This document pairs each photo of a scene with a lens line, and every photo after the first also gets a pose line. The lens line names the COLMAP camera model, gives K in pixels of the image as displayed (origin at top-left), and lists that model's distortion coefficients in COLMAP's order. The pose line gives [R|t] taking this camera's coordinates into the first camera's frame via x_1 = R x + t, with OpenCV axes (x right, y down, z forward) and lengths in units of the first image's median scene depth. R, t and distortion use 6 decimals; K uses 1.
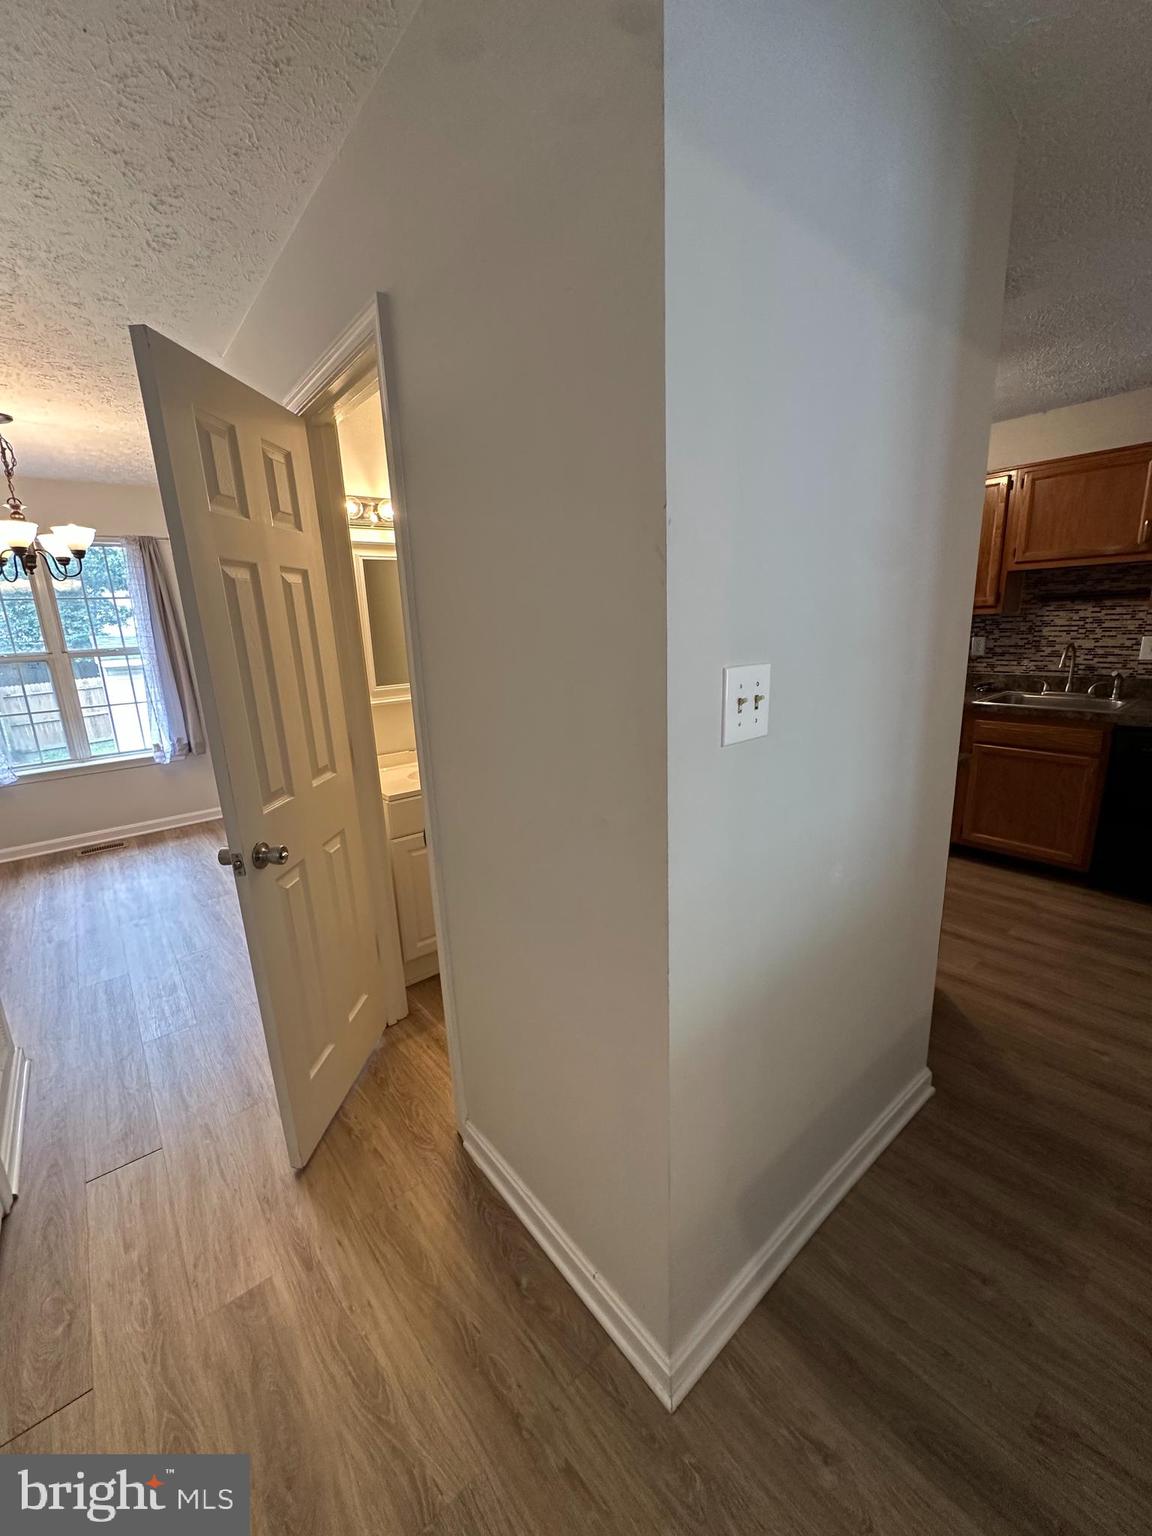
lens RADIAL K [[611.9, 0, 573.7], [0, 611.9, 767.4], [0, 0, 1]] dist [-0.002714, 0.000380]
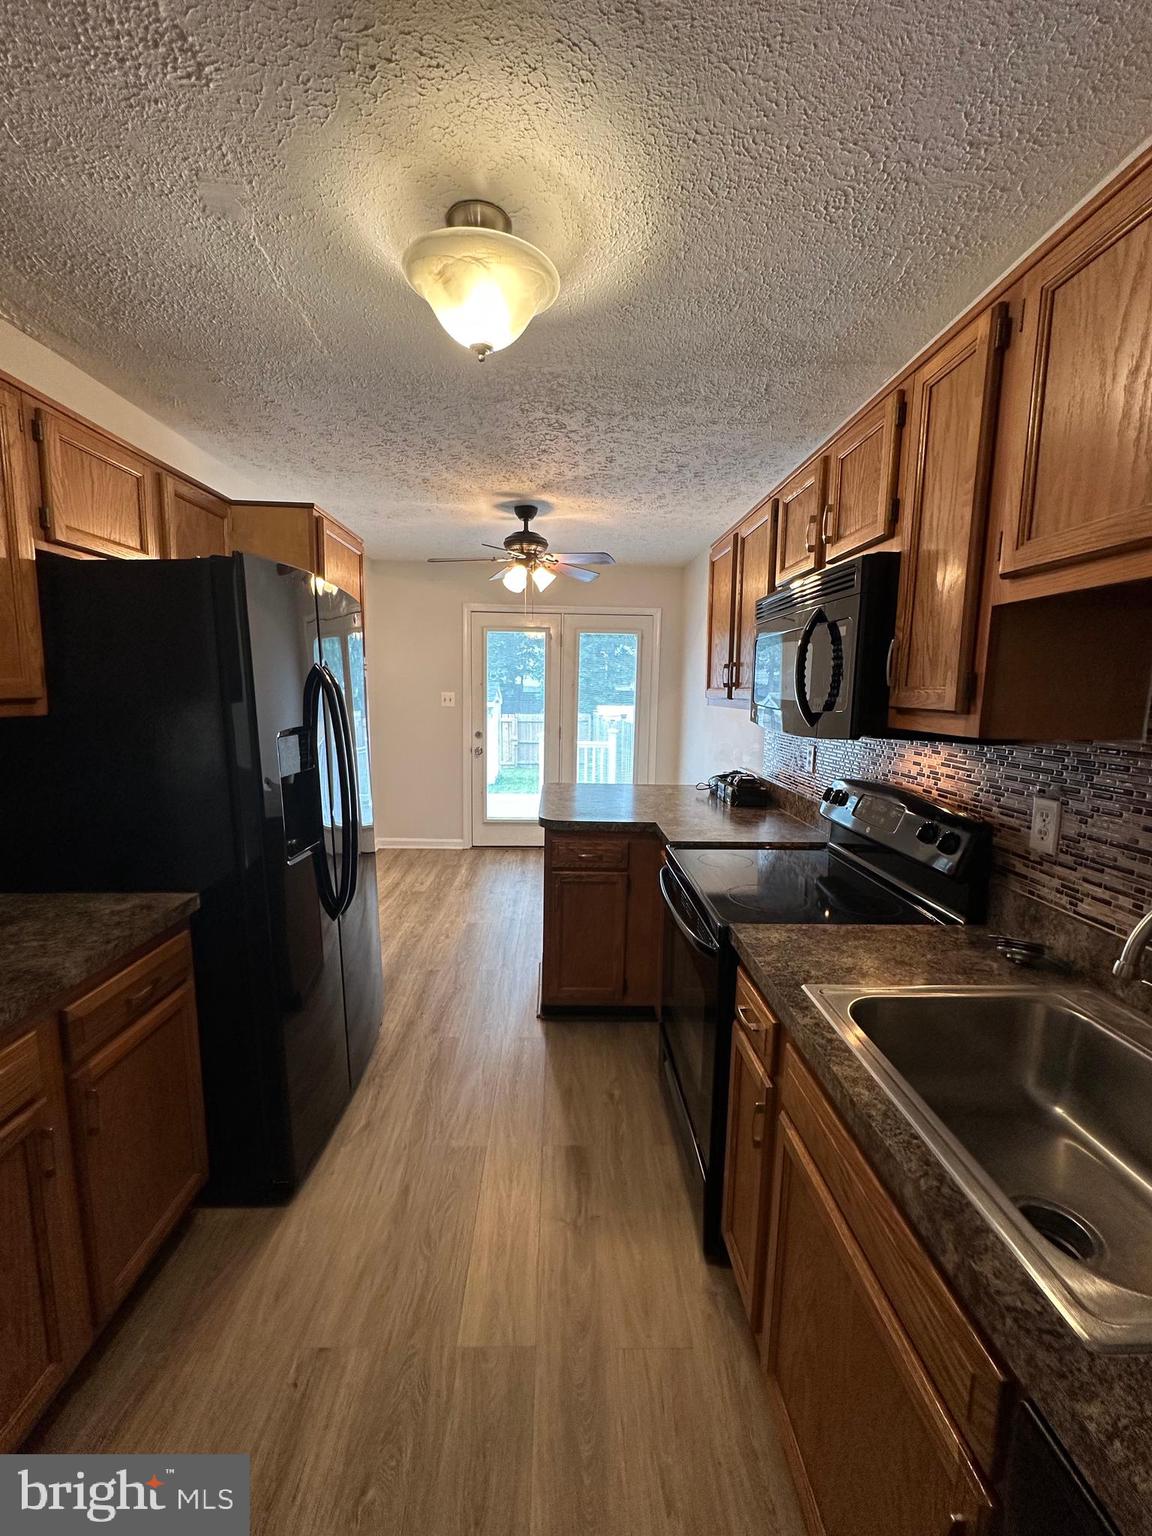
lens RADIAL K [[611.9, 0, 573.7], [0, 611.9, 767.4], [0, 0, 1]] dist [-0.002714, 0.000380]
pose [[0.789094, 0.135990, -0.599031, 0.753507], [-0.194890, 0.980229, -0.034196, -0.192573], [0.582537, 0.143729, 0.799996, 0.653436]]
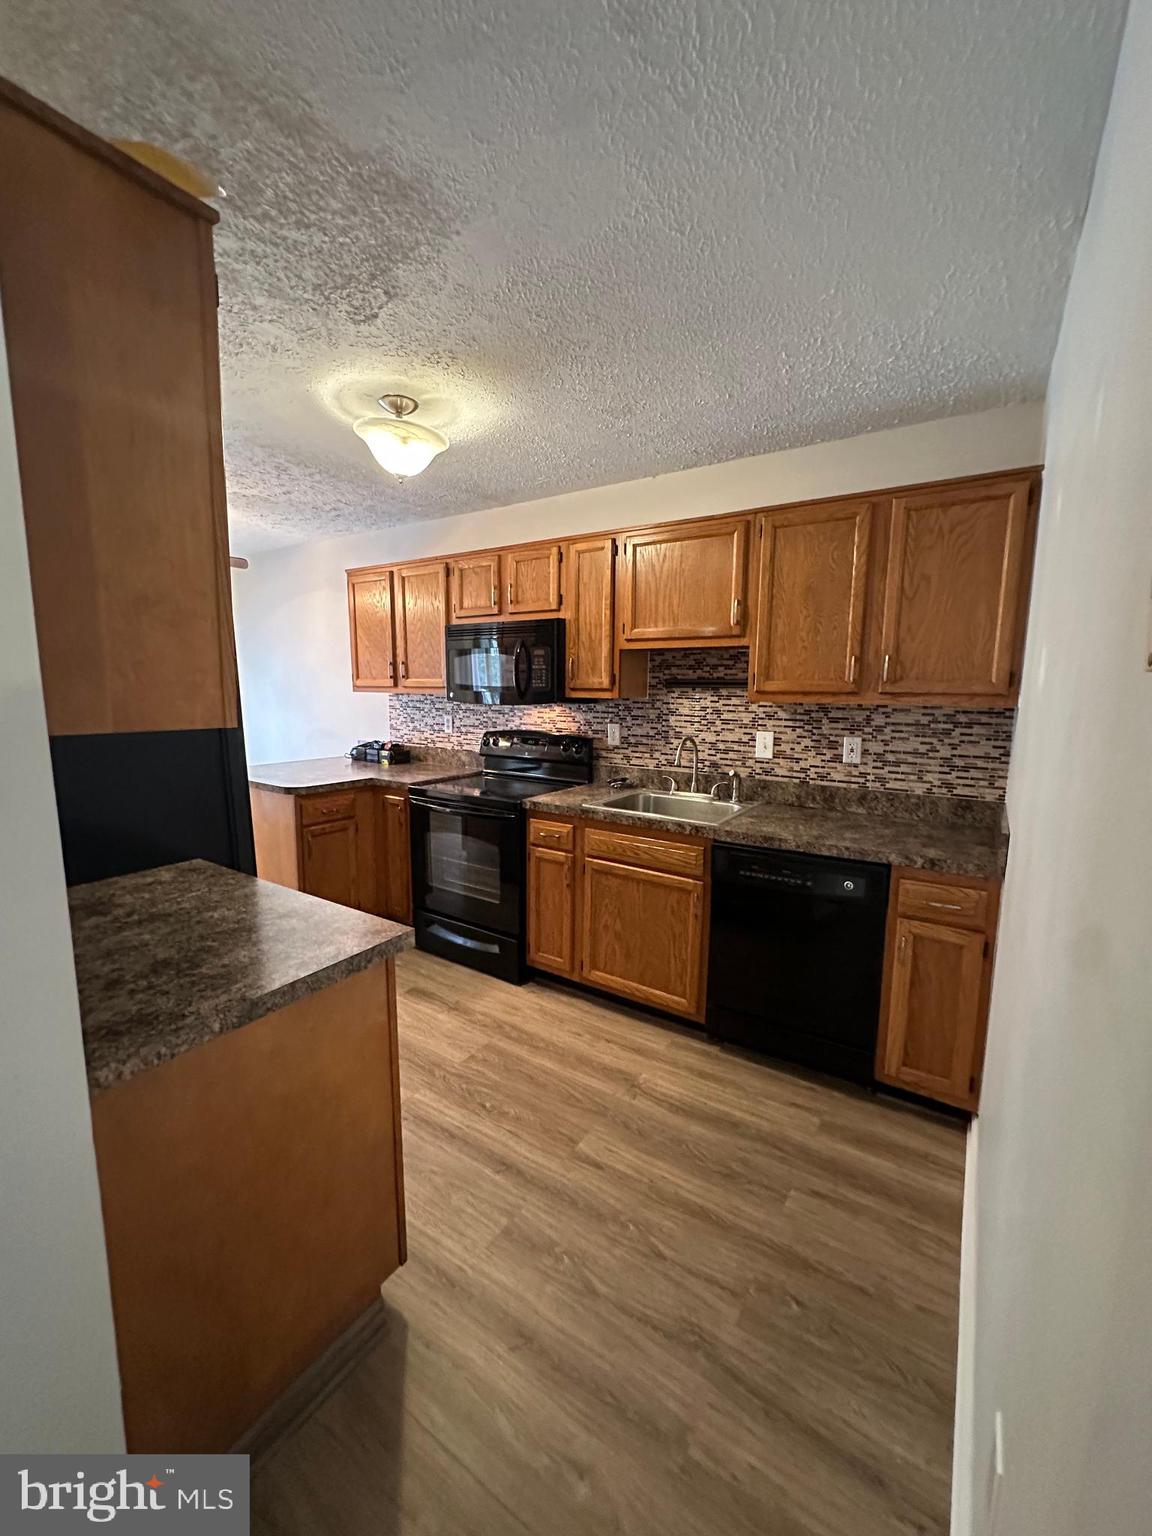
lens RADIAL K [[611.9, 0, 573.7], [0, 611.9, 767.4], [0, 0, 1]] dist [-0.002714, 0.000380]
pose [[0.956210, 0.013591, 0.292367, 0.412914], [0.017915, 0.994330, -0.104814, -0.073576], [-0.292133, 0.105462, 0.950545, 0.239101]]
